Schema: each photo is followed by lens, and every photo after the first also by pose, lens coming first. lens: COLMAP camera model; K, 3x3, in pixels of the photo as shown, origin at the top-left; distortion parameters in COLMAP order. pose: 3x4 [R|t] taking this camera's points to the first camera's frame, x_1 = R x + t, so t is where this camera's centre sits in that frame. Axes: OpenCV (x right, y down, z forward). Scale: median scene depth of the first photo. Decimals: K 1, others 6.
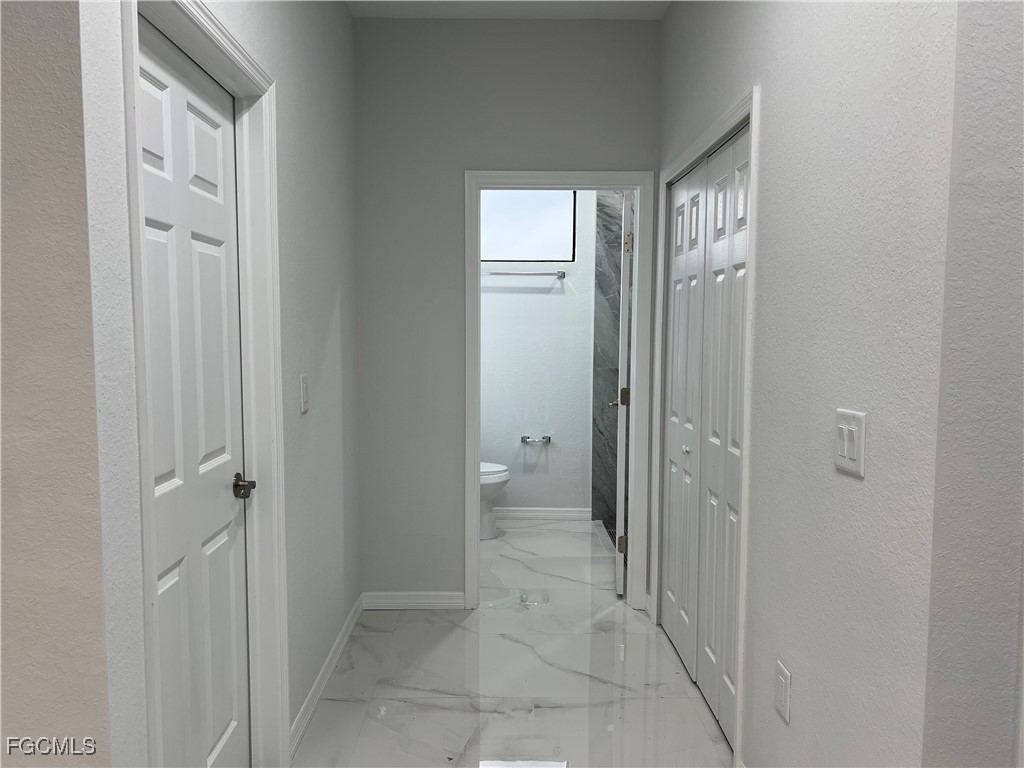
lens RADIAL K [[757.8, 0, 510.9], [0, 757.8, 384.9], [0, 0, 1]] dist [0.035423, -0.004778]
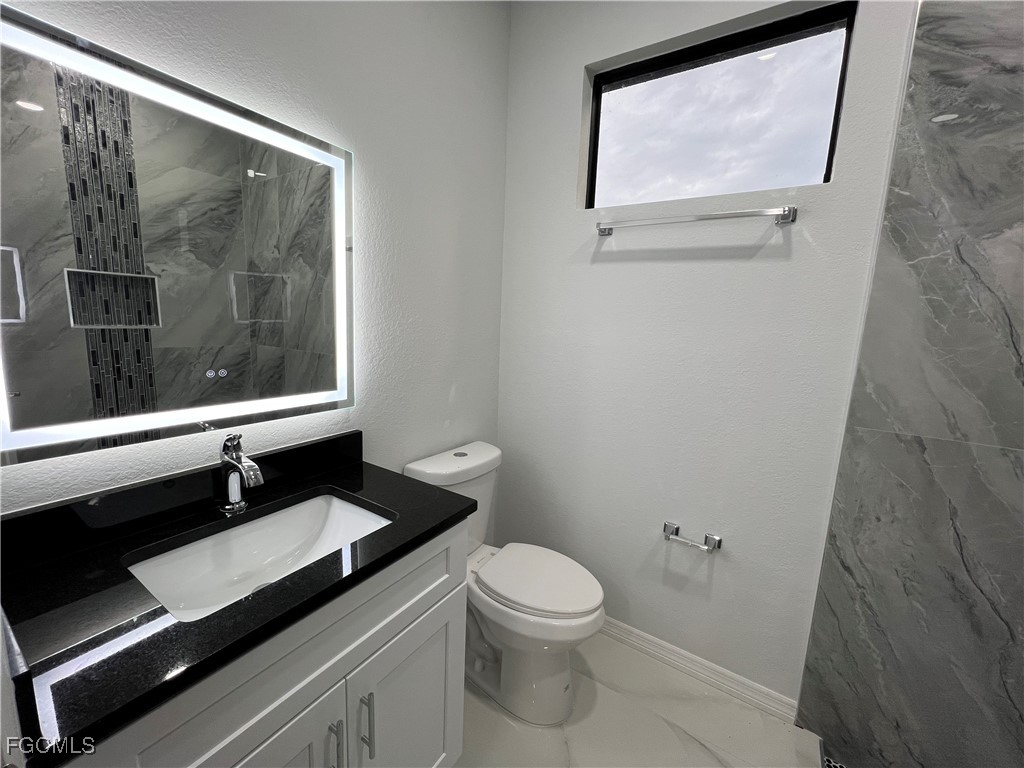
lens RADIAL K [[405.1, 0, 513.4], [0, 405.1, 381.4], [0, 0, 1]] dist [-0.003590, -0.000400]
pose [[0.826806, 0.115645, -0.550471, 0.074959], [-0.086073, 0.993123, 0.079357, -0.050338], [0.555863, -0.018233, 0.831074, 0.697898]]
